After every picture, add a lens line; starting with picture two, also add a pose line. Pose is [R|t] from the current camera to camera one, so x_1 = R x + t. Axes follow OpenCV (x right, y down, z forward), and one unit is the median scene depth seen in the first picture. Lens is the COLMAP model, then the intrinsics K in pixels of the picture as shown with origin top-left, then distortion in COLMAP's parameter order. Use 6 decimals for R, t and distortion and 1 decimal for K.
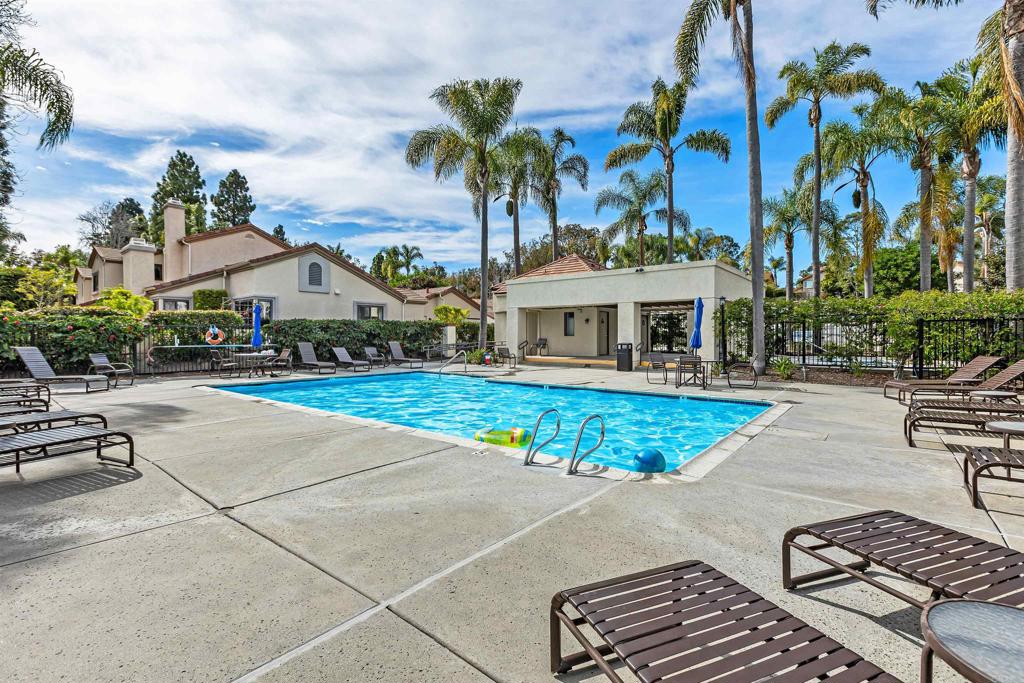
lens RADIAL K [[450.0, 0, 512.0], [0, 450.0, 341.5], [0, 0, 1]] dist [0.000412, 0.000182]
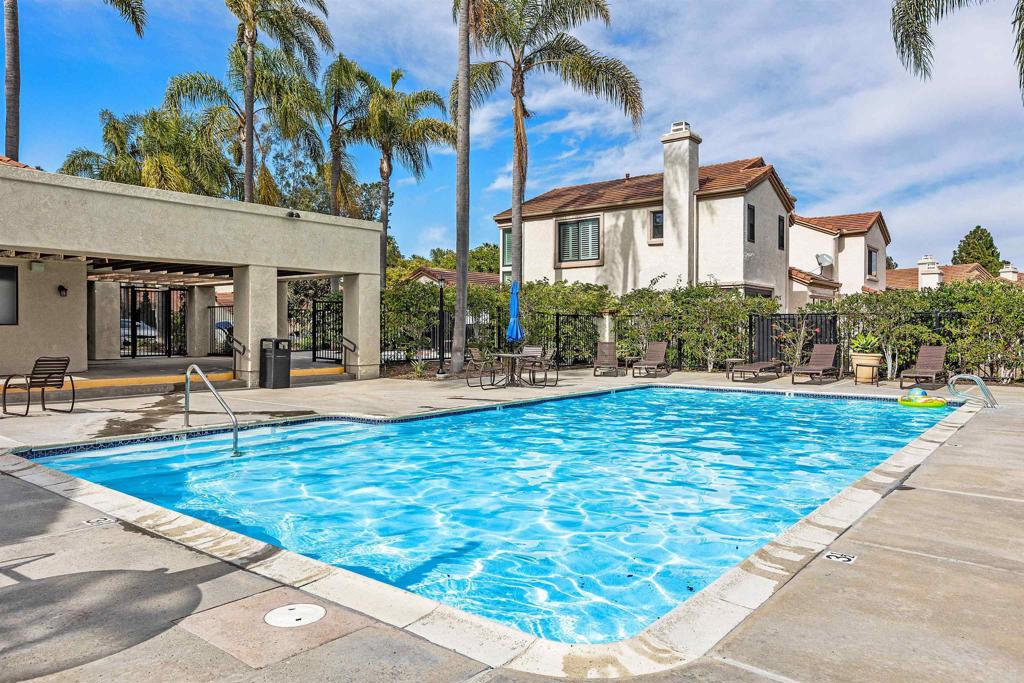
lens RADIAL K [[726.7, 0, 512.1], [0, 726.7, 276.9], [0, 0, 1]] dist [0.022053, -0.036104]
pose [[-0.003282, 0.072707, 0.997348, -0.556281], [0.011400, 0.997291, -0.072666, -0.002864], [-0.999930, 0.011131, -0.004102, 0.593099]]
